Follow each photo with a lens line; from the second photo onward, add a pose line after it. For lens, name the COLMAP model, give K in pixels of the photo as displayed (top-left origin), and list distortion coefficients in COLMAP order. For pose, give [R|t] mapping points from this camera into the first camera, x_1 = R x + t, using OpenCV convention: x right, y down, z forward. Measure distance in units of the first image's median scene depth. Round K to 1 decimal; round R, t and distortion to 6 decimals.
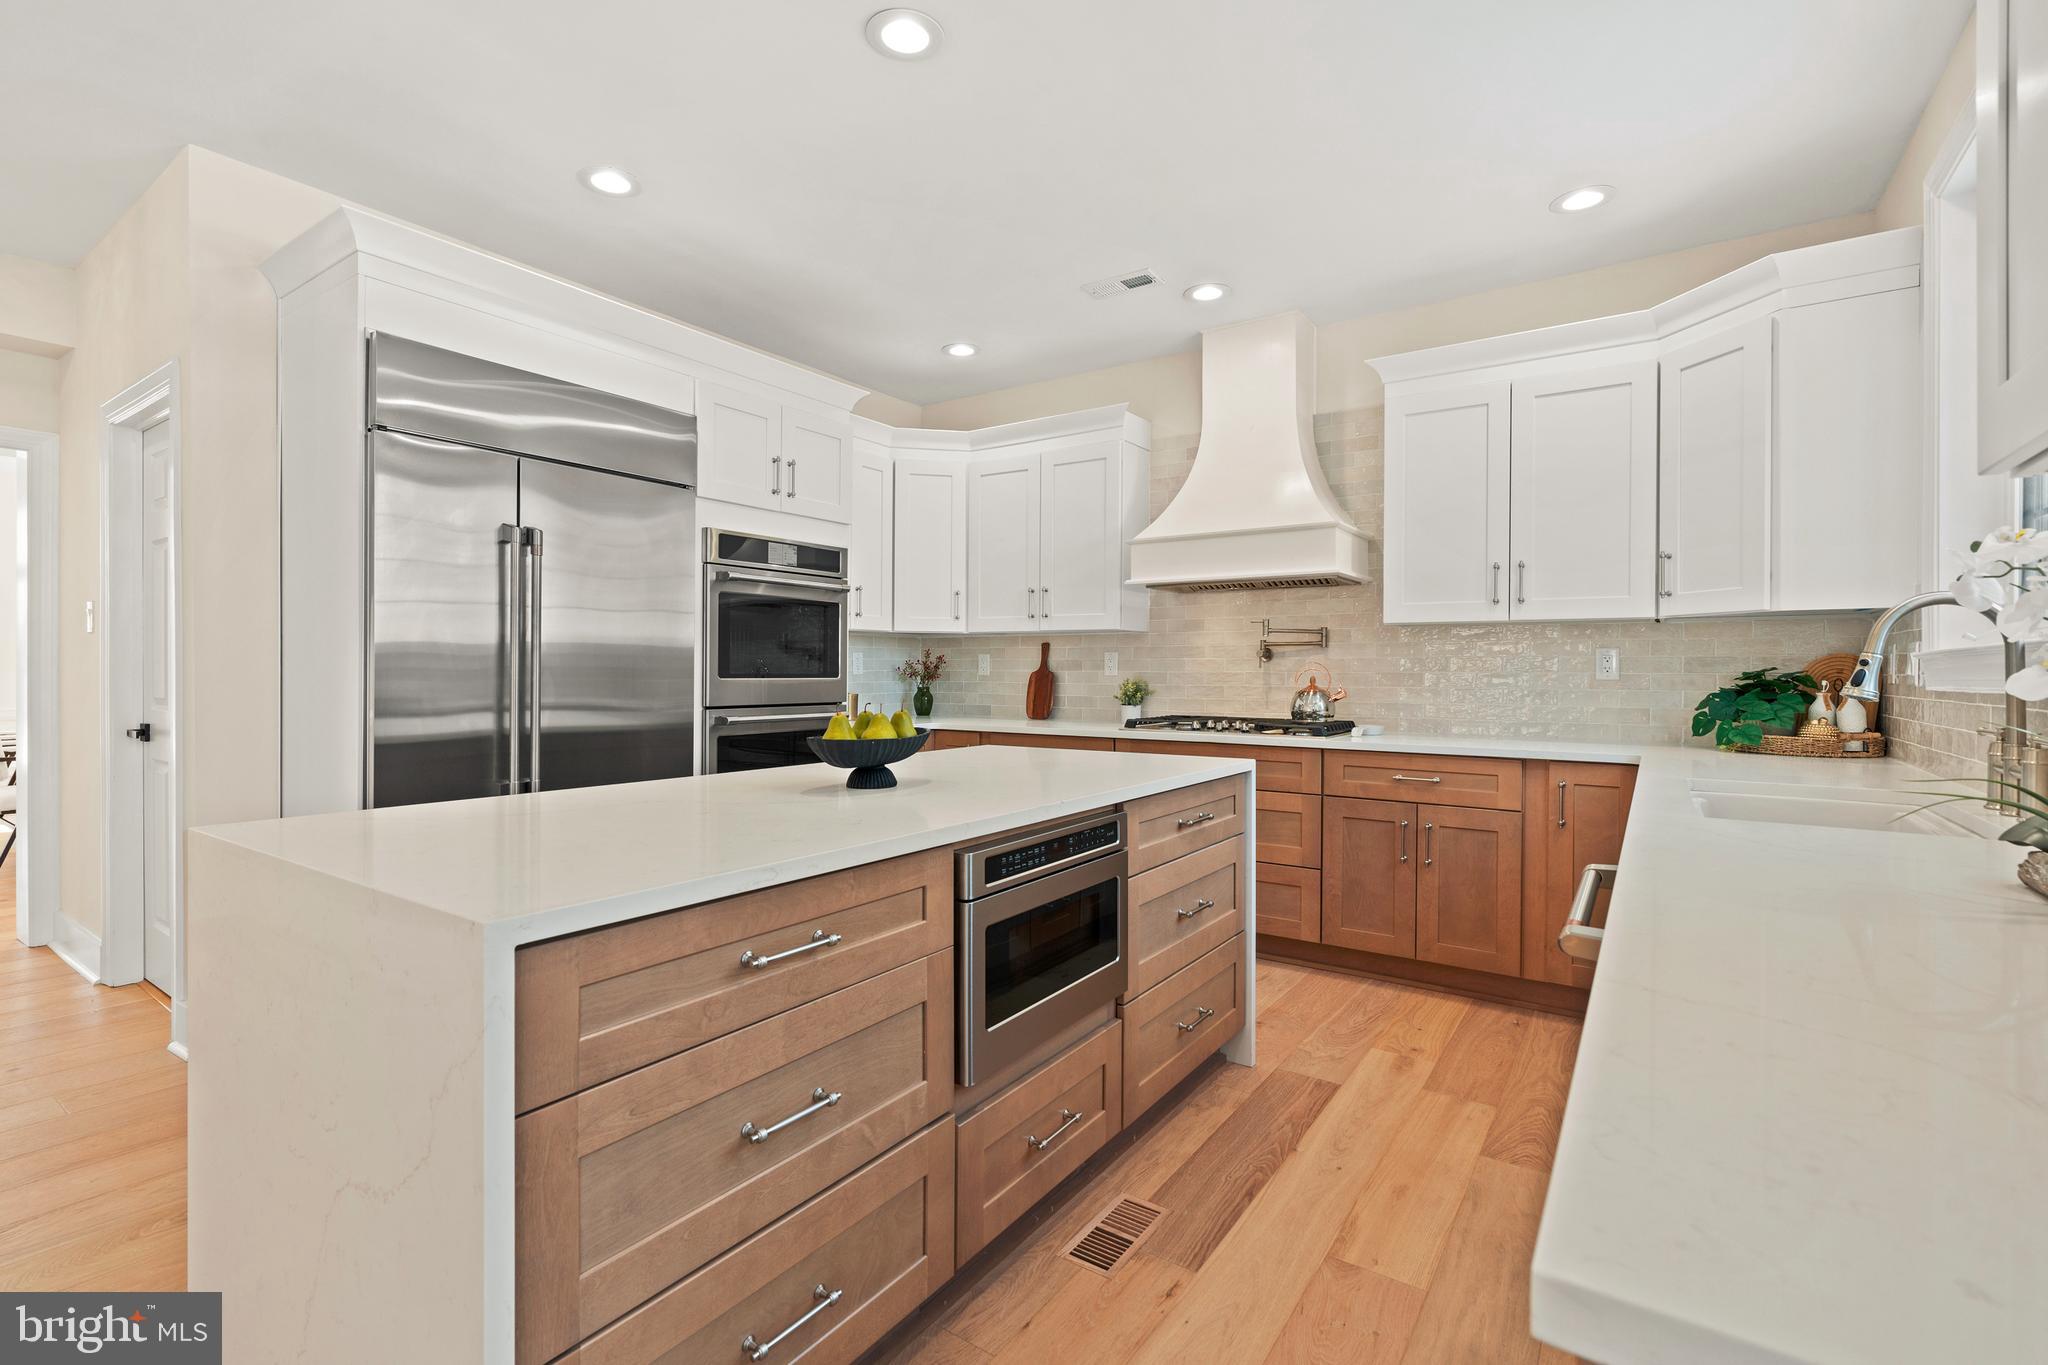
lens RADIAL K [[931.7, 0, 1022.5], [0, 931.7, 674.7], [0, 0, 1]] dist [0.000550, 0.000829]
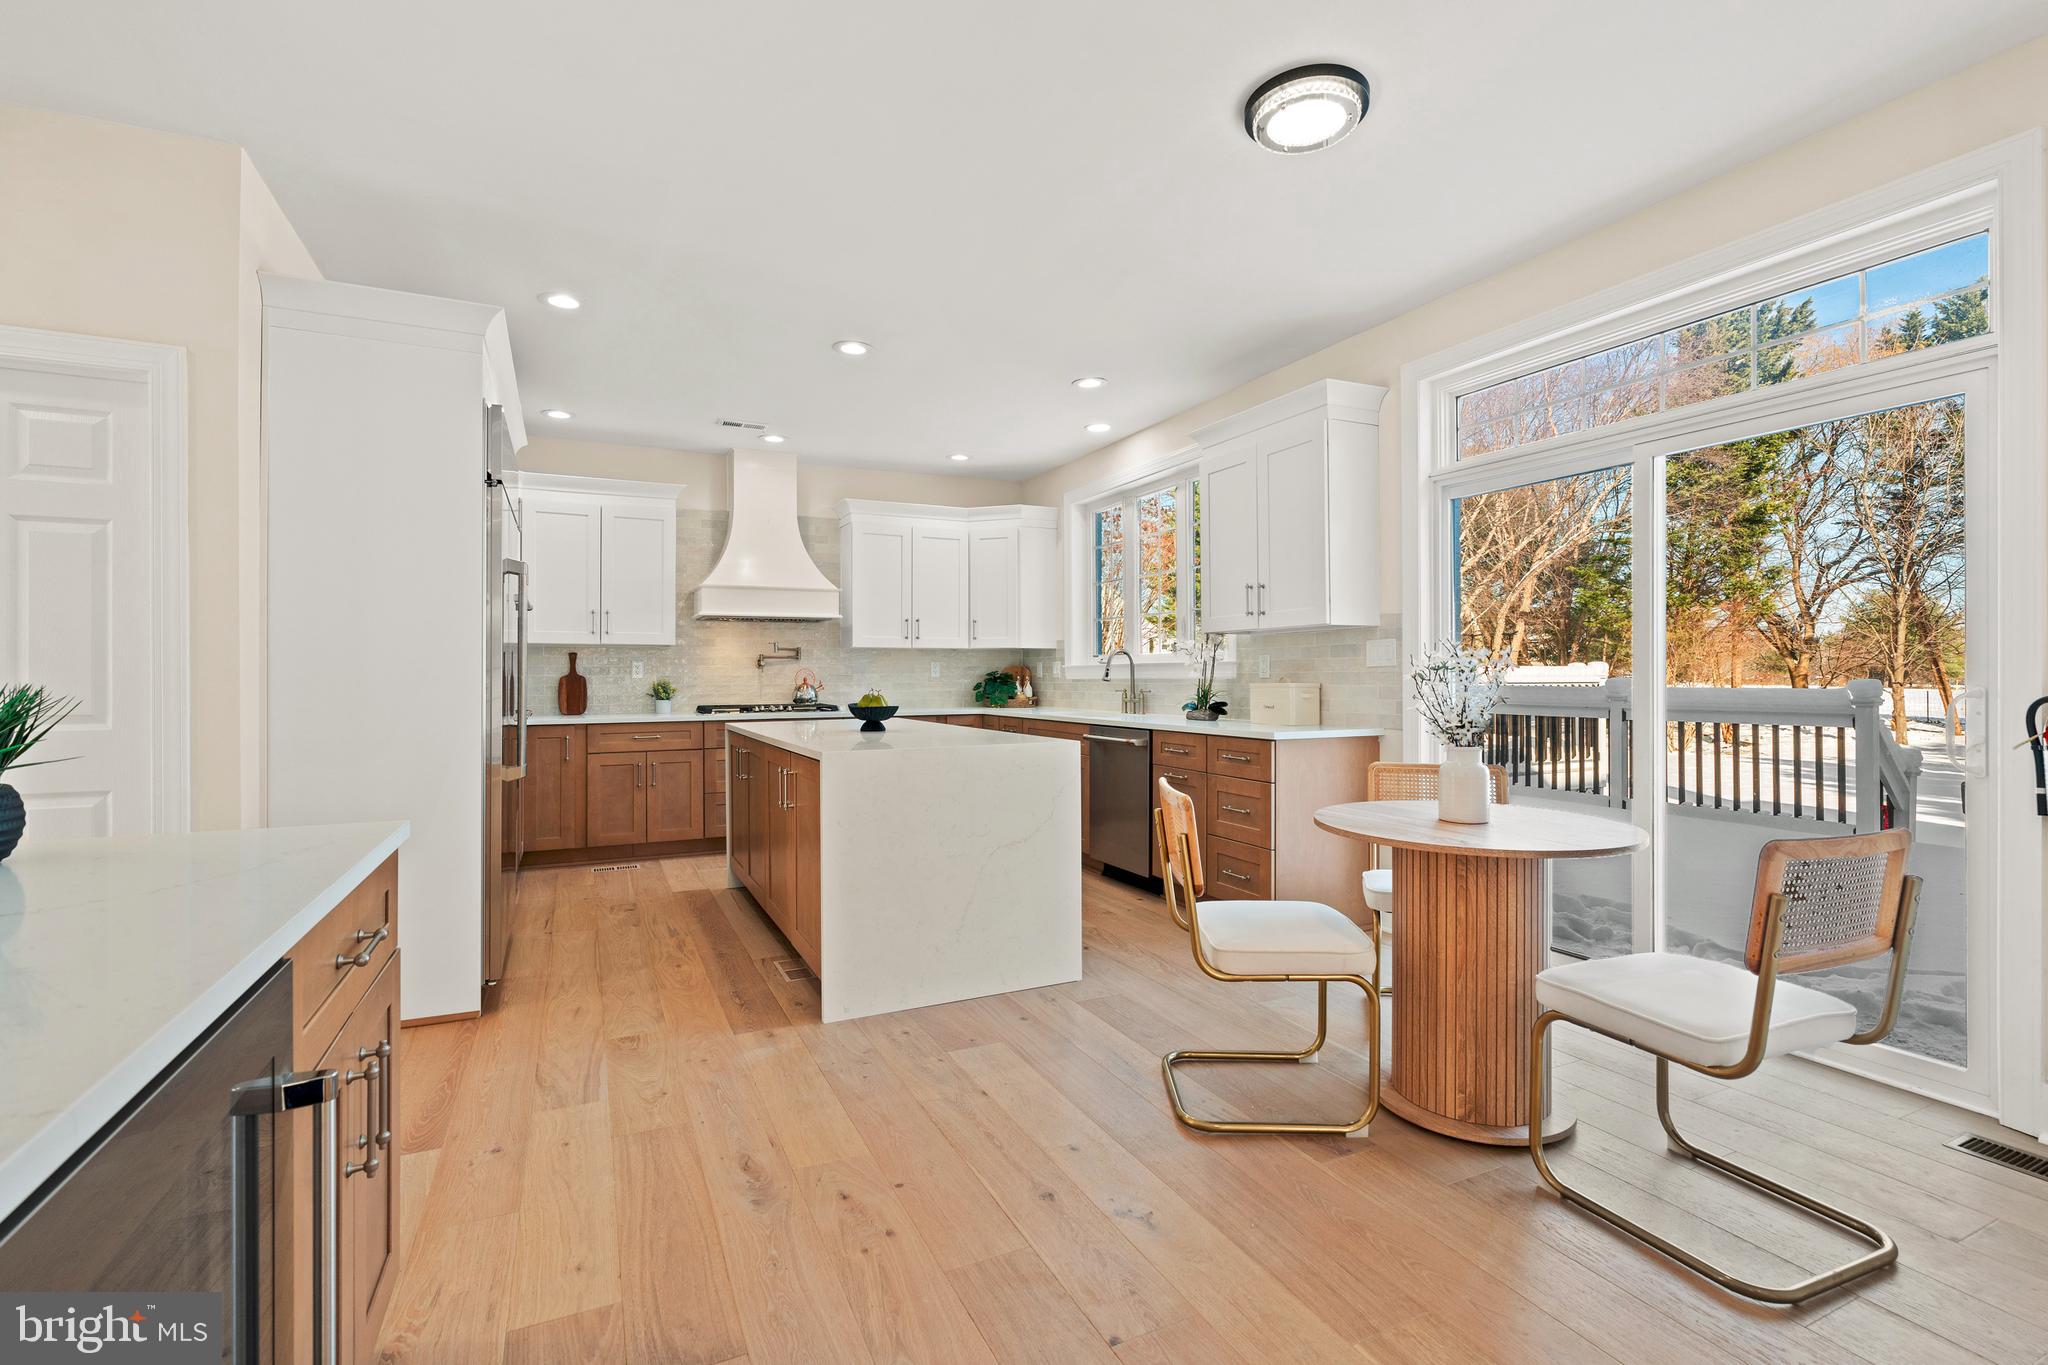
lens RADIAL K [[931.7, 0, 1025.6], [0, 931.7, 672.9], [0, 0, 1]] dist [0.000550, 0.000829]
pose [[0.490548, -0.003490, 0.871407, -0.940977], [0.010258, 0.999946, -0.001770, 0.001109], [-0.871354, 0.009807, 0.490557, -0.154909]]
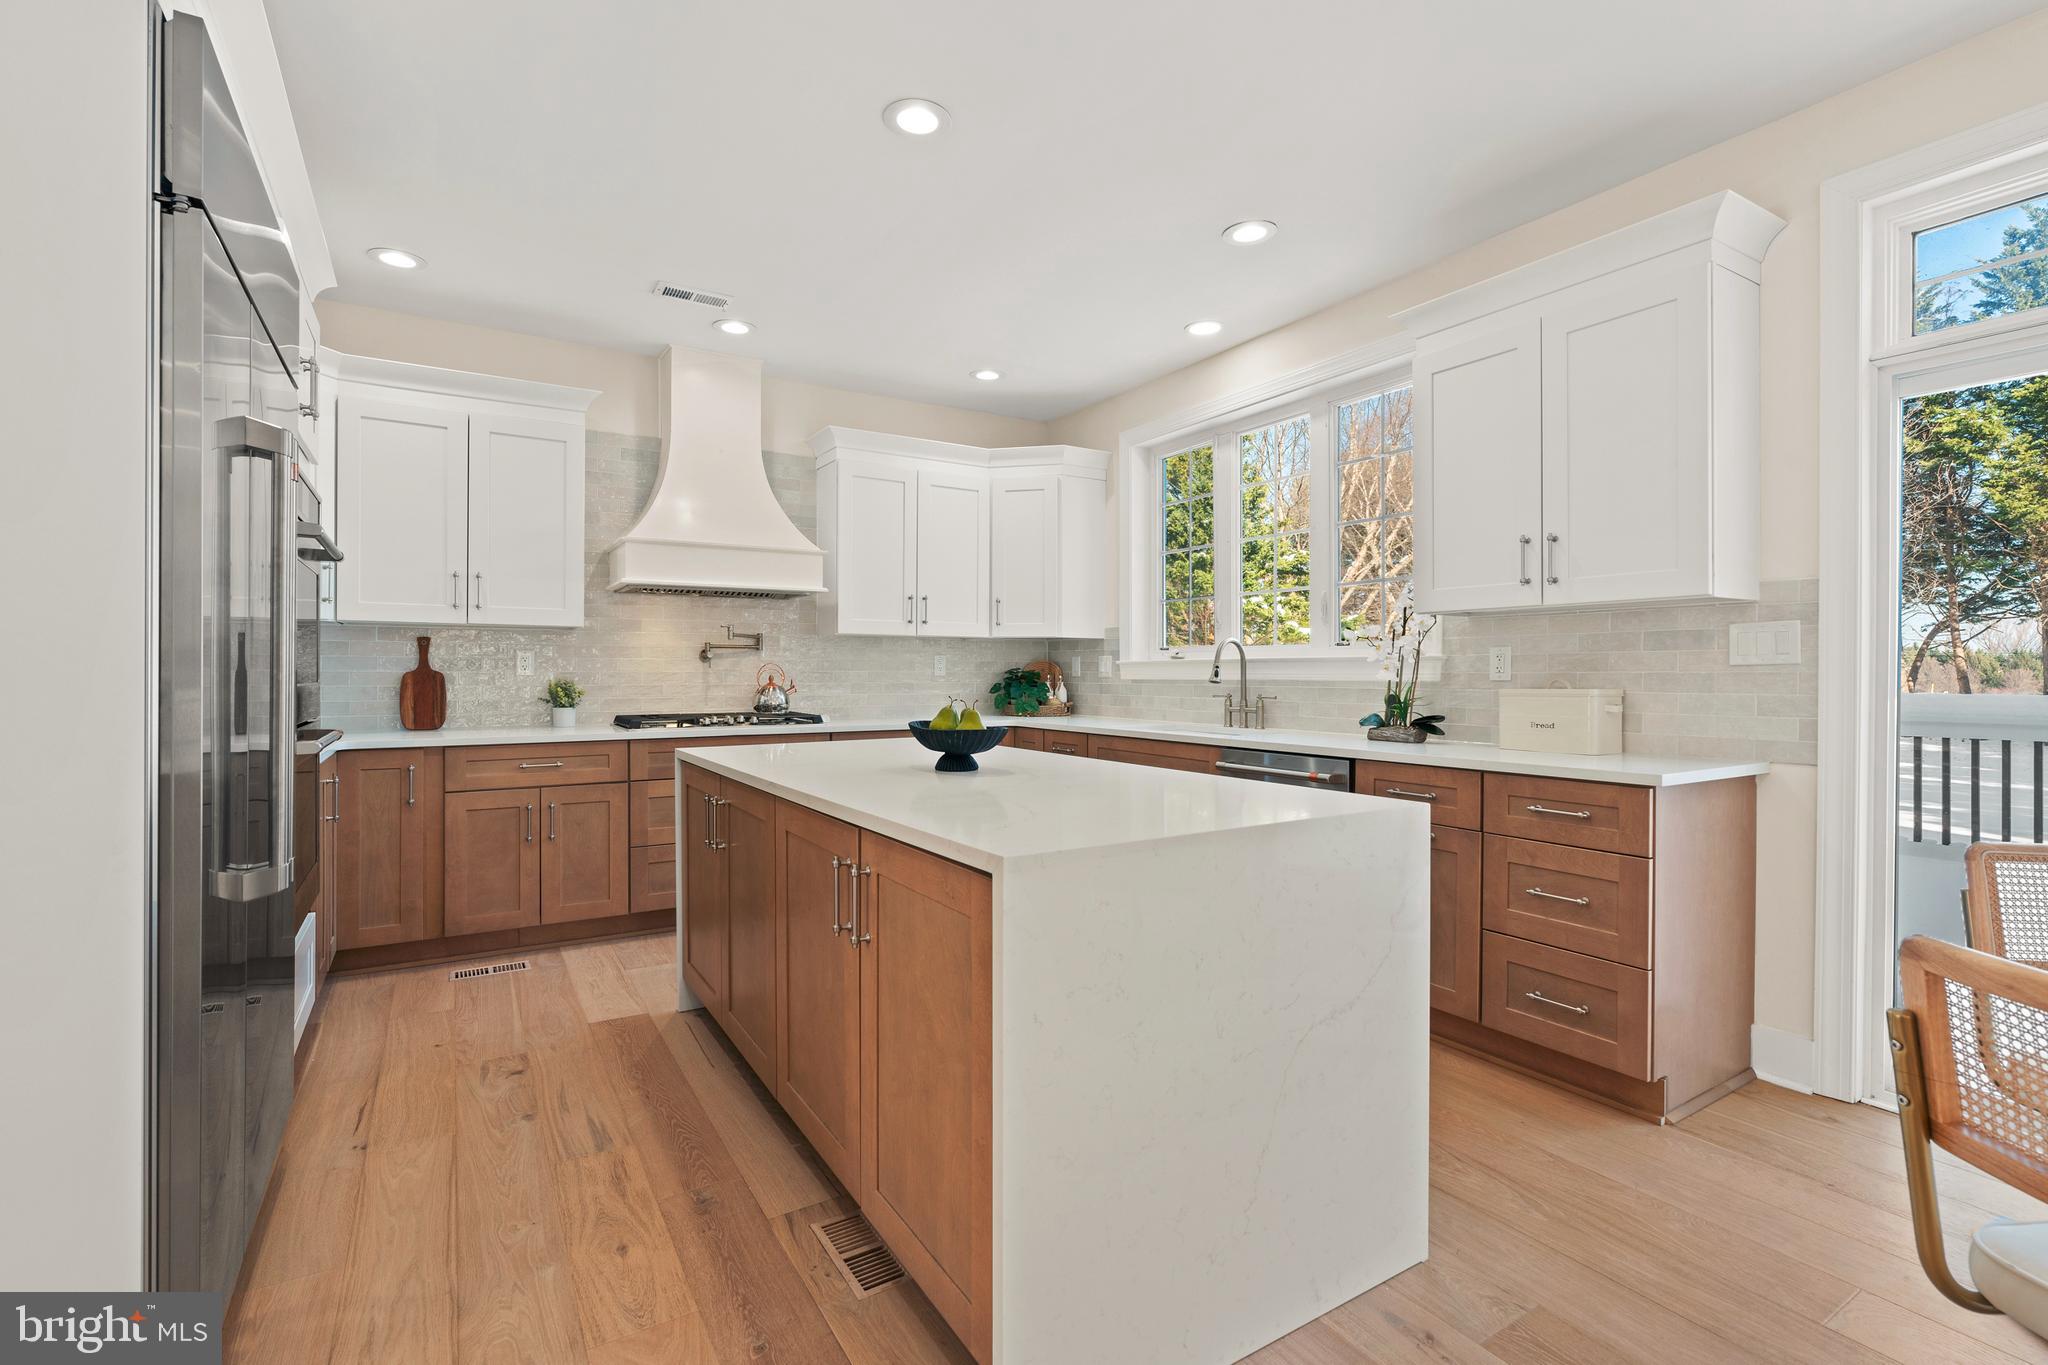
lens RADIAL K [[931.7, 0, 1022.3], [0, 931.7, 676.4], [0, 0, 1]] dist [0.000550, 0.000829]
pose [[0.397816, -0.007363, 0.917435, -0.647448], [0.004829, 0.999971, 0.005931, -0.002004], [-0.917452, 0.002071, 0.397840, 0.237023]]
